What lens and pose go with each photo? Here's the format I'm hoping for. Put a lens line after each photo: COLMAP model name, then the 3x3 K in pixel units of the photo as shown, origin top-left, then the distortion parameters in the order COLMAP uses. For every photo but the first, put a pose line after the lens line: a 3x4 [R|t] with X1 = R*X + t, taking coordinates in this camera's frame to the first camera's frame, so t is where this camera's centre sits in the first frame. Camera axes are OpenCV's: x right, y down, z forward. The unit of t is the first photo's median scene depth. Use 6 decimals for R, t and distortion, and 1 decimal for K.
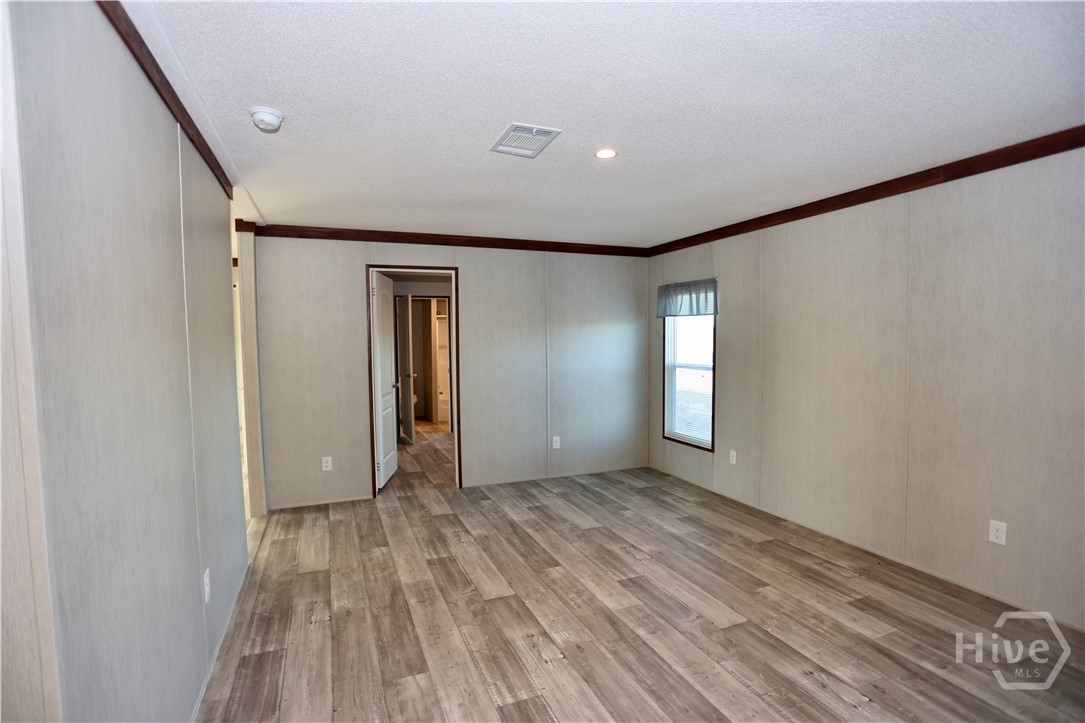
lens RADIAL K [[516.7, 0, 542.0], [0, 516.7, 373.4], [0, 0, 1]] dist [-0.080371, 0.037025]
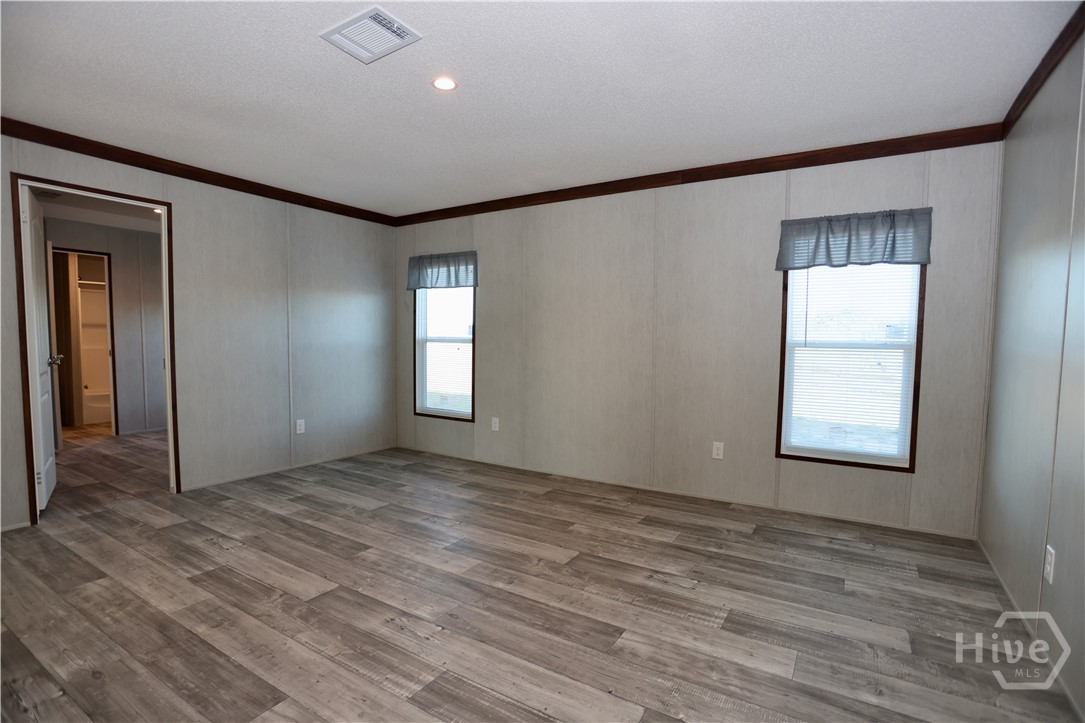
lens RADIAL K [[516.7, 0, 542.0], [0, 516.7, 373.4], [0, 0, 1]] dist [-0.080371, 0.037025]
pose [[0.813823, -0.020828, 0.580739, -0.172834], [0.018968, 0.999777, 0.009277, 0.057109], [-0.580803, 0.003466, 0.814037, 0.090943]]
